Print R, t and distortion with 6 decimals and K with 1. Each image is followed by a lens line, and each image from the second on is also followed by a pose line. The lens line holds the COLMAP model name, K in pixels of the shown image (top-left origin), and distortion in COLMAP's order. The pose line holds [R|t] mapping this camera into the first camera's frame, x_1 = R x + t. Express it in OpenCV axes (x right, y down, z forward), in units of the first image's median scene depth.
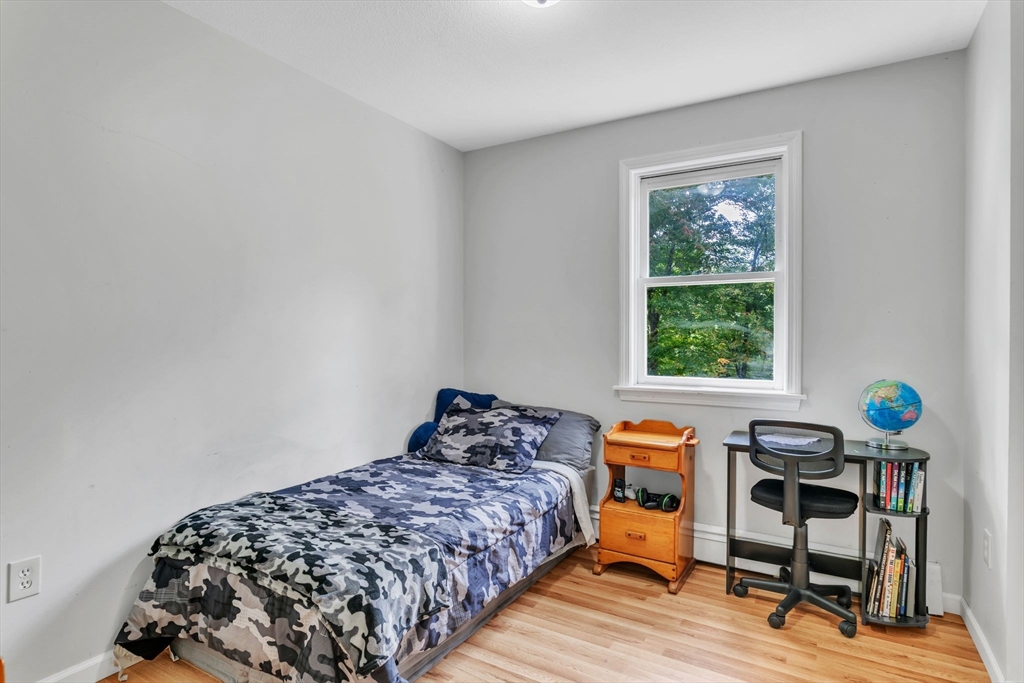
lens RADIAL K [[543.4, 0, 514.2], [0, 543.4, 342.4], [0, 0, 1]] dist [-0.005664, 0.005593]
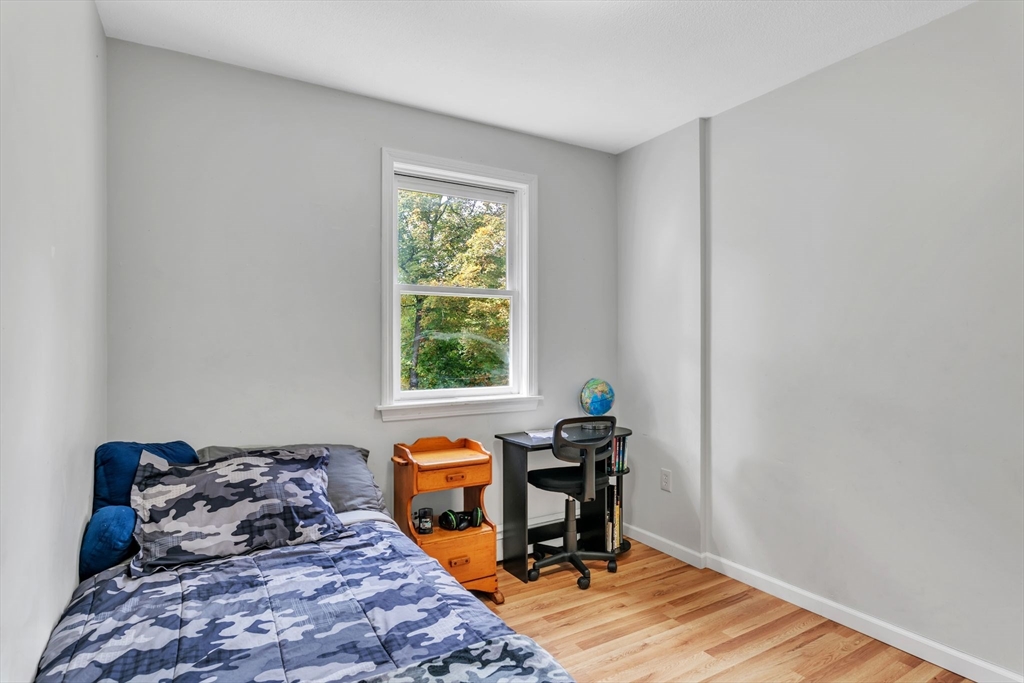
lens RADIAL K [[543.4, 0, 517.7], [0, 543.4, 342.3], [0, 0, 1]] dist [-0.005664, 0.005593]
pose [[0.472961, 0.000782, 0.881083, -0.557511], [0.012598, 0.999891, -0.007651, -0.013731], [-0.880993, 0.014718, 0.472900, 0.467454]]
